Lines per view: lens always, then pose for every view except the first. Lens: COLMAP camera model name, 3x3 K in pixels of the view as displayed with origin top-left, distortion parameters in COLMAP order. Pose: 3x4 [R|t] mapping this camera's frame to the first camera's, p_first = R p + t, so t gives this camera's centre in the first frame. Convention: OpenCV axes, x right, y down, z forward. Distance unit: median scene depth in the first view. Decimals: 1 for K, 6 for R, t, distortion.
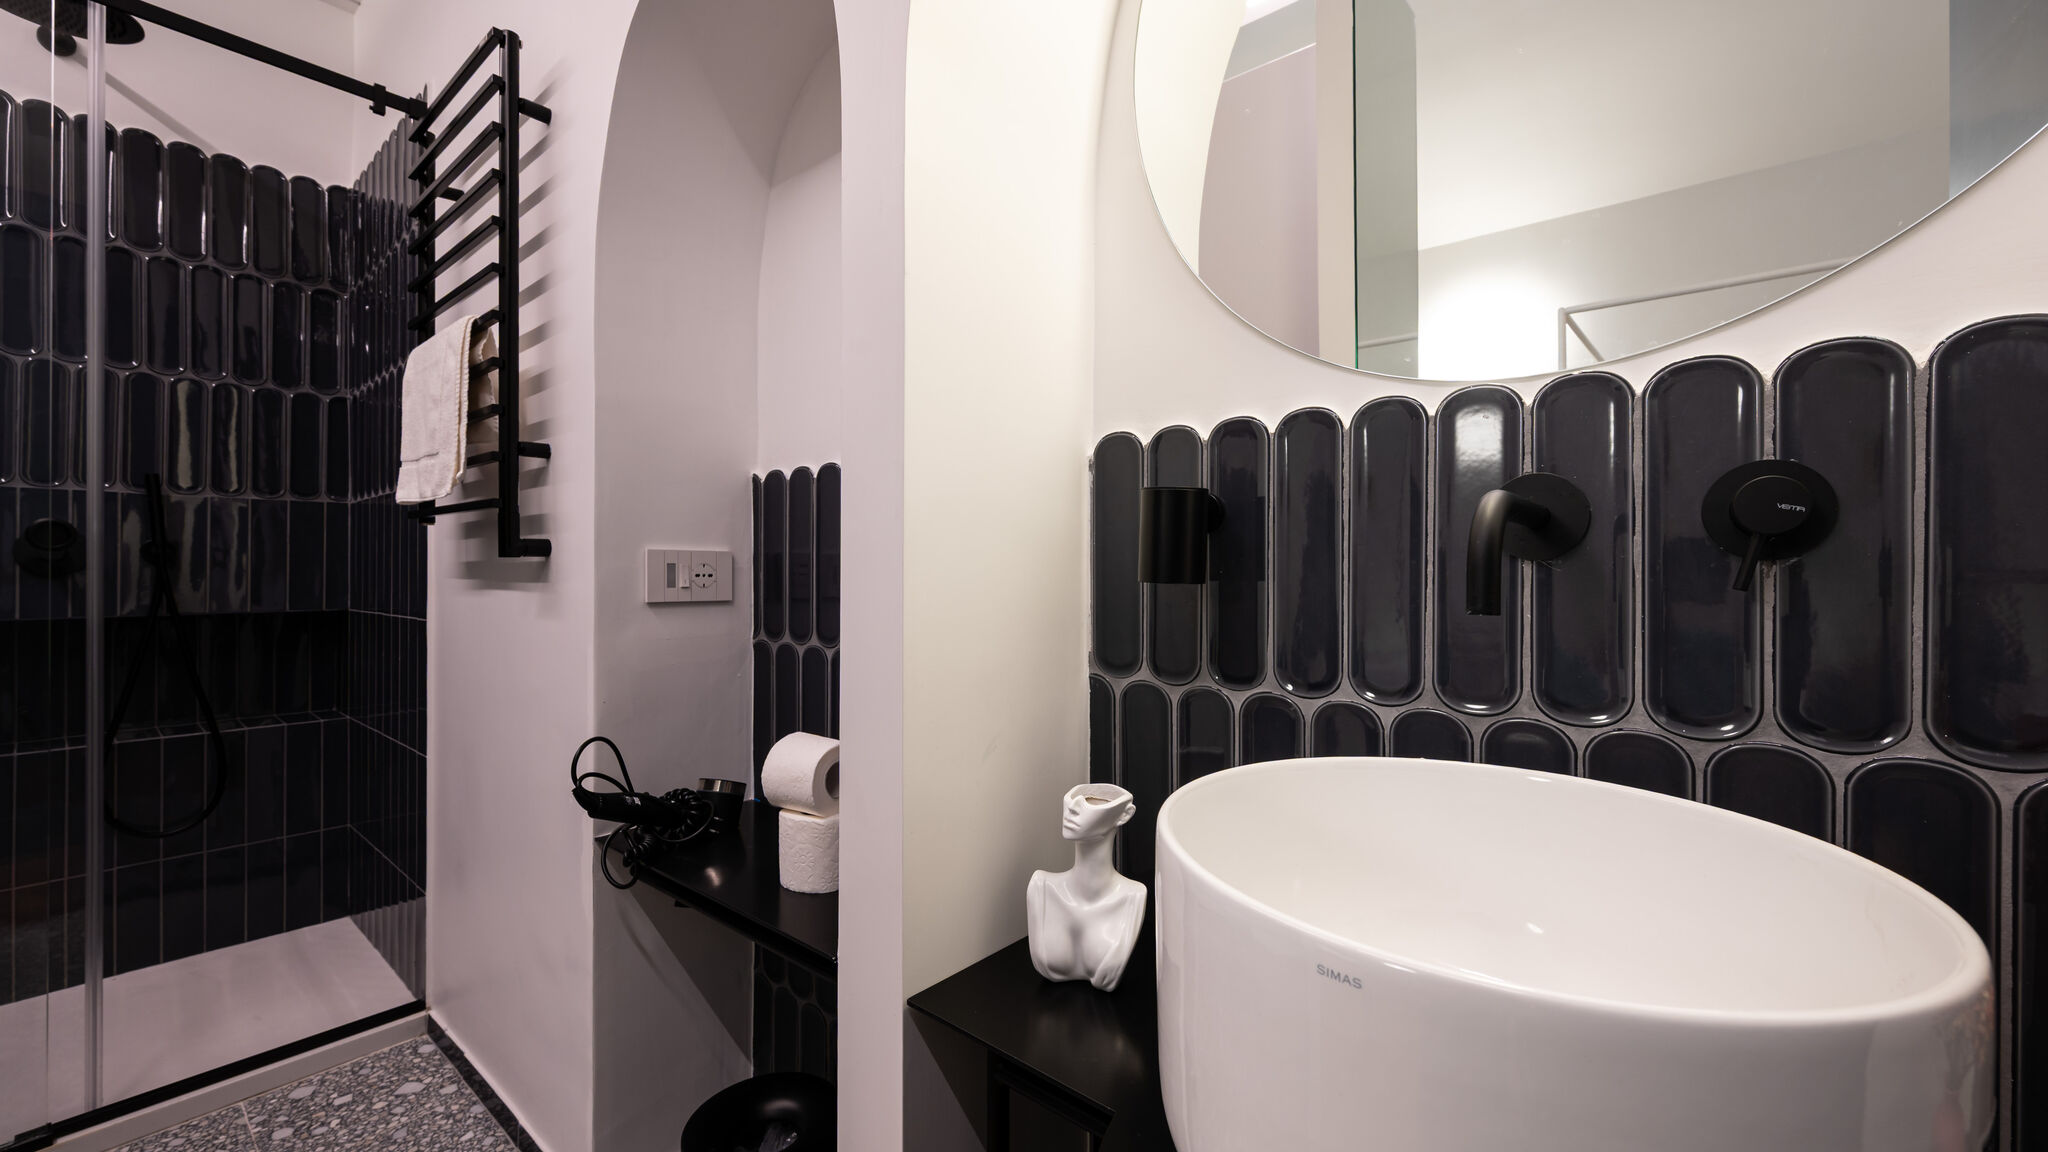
lens RADIAL K [[808.8, 0, 1014.5], [0, 808.8, 572.6], [0, 0, 1]] dist [-0.001697, 0.000400]
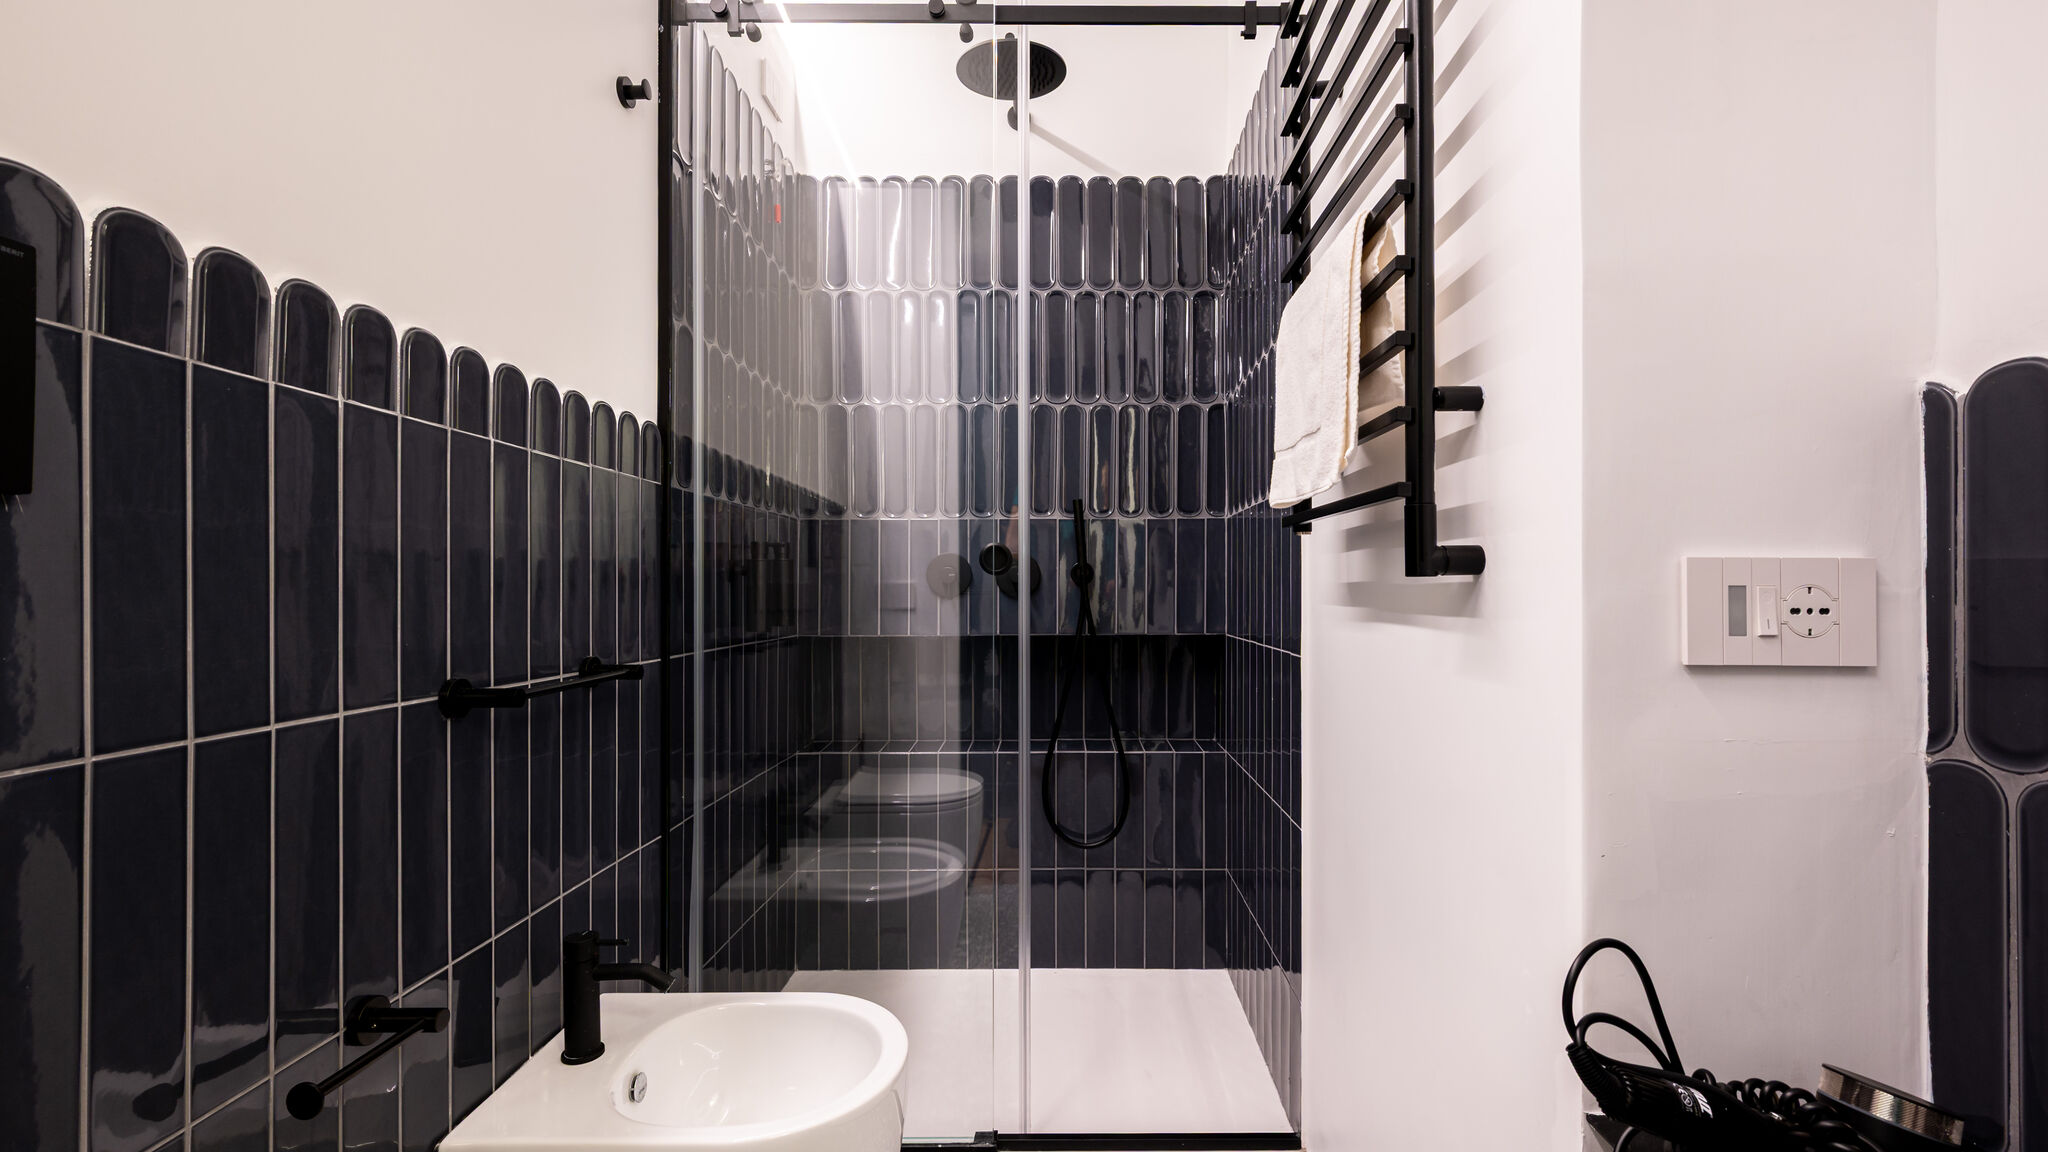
lens RADIAL K [[936.0, 0, 1050.5], [0, 936.0, 567.5], [0, 0, 1]] dist [0.001188, 0.000045]
pose [[0.637583, -0.017565, -0.770181, -0.235089], [-0.001316, 0.999714, -0.023889, -0.007872], [0.770381, 0.016245, 0.637377, 0.300475]]
